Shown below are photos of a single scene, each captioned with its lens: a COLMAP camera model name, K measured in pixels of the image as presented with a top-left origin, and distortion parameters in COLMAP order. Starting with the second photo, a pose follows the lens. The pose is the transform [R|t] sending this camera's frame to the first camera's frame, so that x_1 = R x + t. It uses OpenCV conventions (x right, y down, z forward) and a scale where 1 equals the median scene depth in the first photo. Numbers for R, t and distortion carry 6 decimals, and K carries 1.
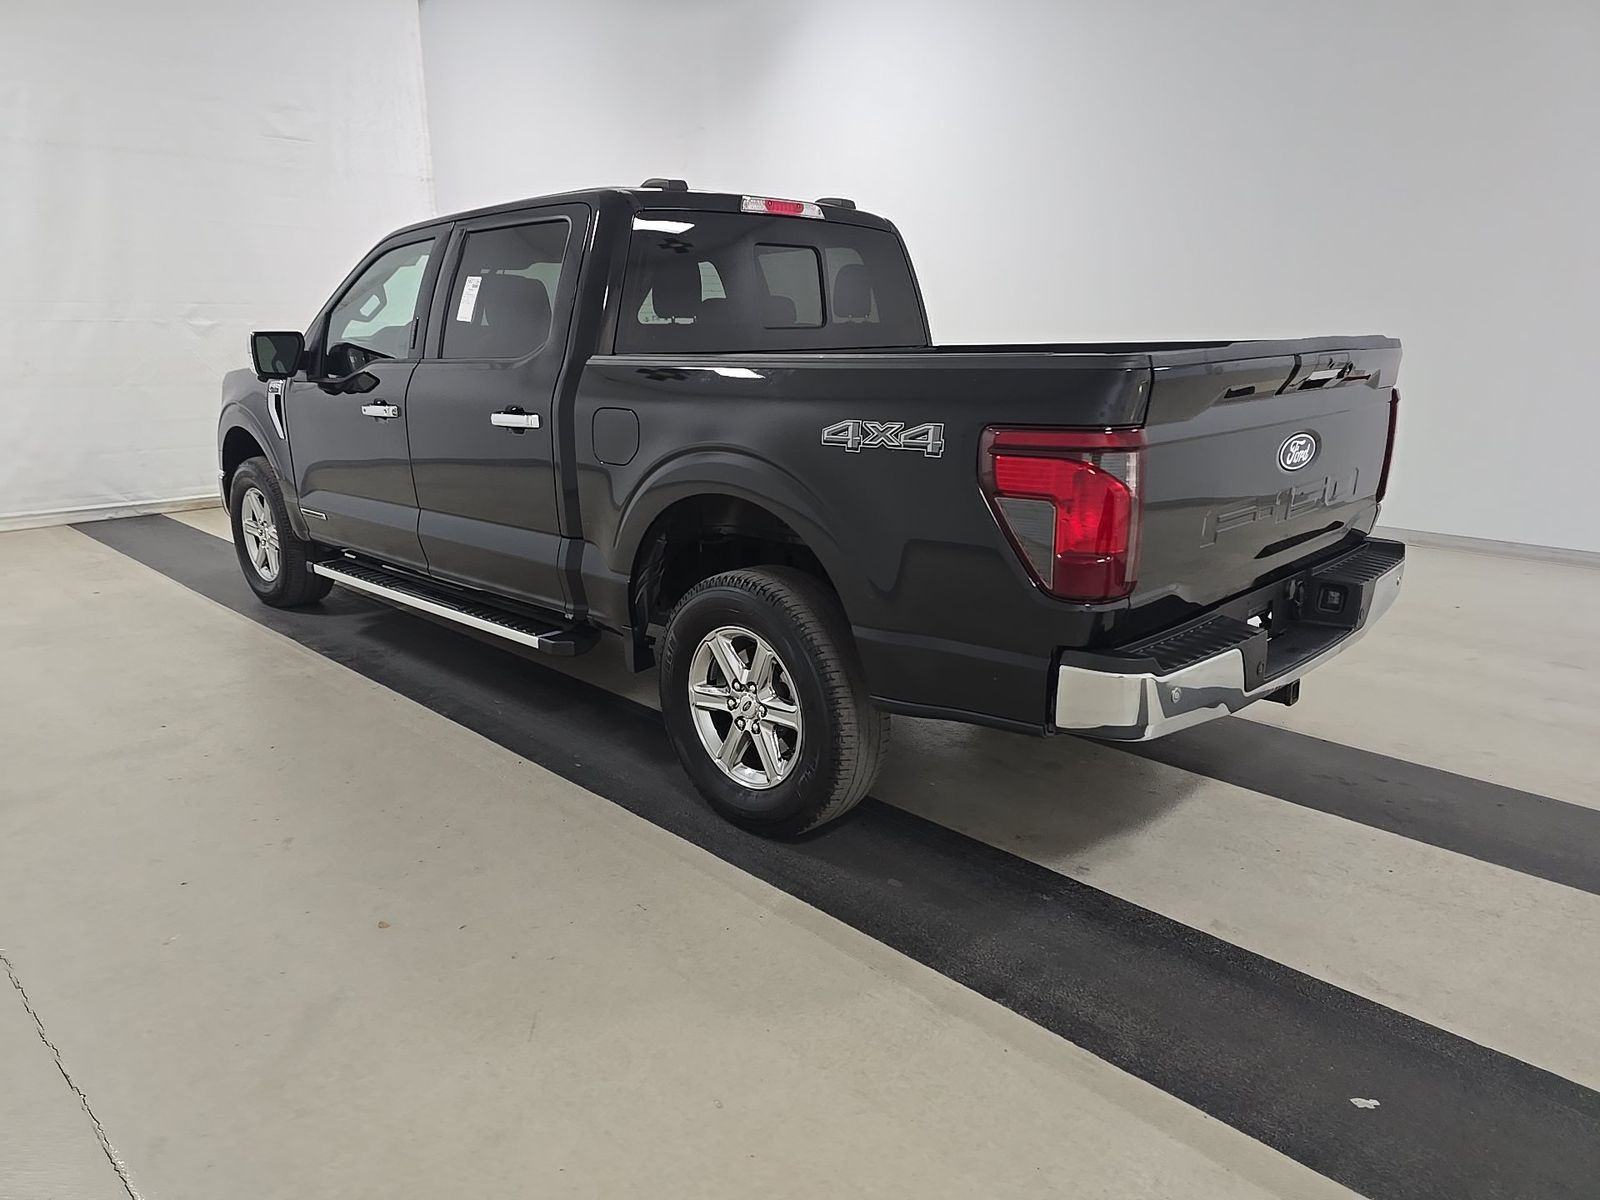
lens RADIAL K [[1068.0, 0, 800.0], [0, 1068.0, 600.0], [0, 0, 1]] dist [0.018173, -0.004141]
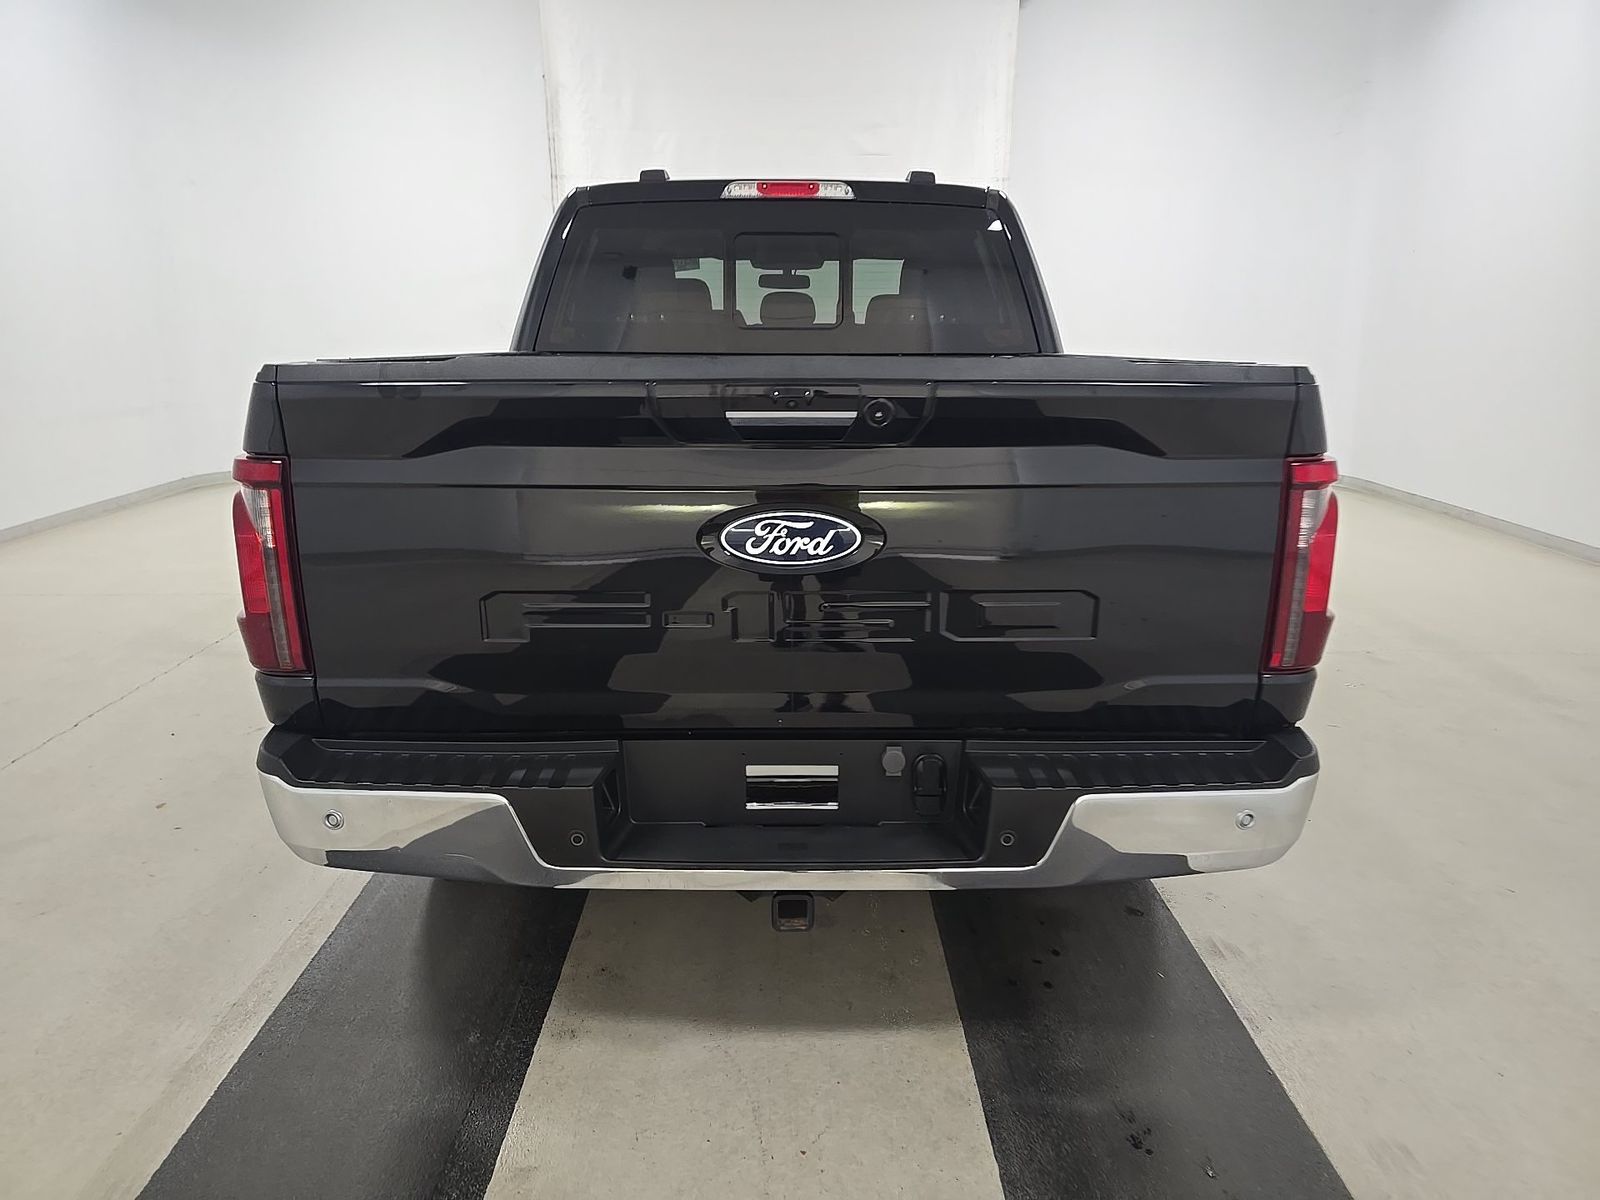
lens RADIAL K [[1068.0, 0, 800.0], [0, 1068.0, 600.0], [0, 0, 1]] dist [0.018173, -0.004141]
pose [[0.707589, 0.182125, -0.682751, 0.623608], [-0.181840, 0.980605, 0.073123, -0.102963], [0.682827, 0.072410, 0.726983, 0.389331]]
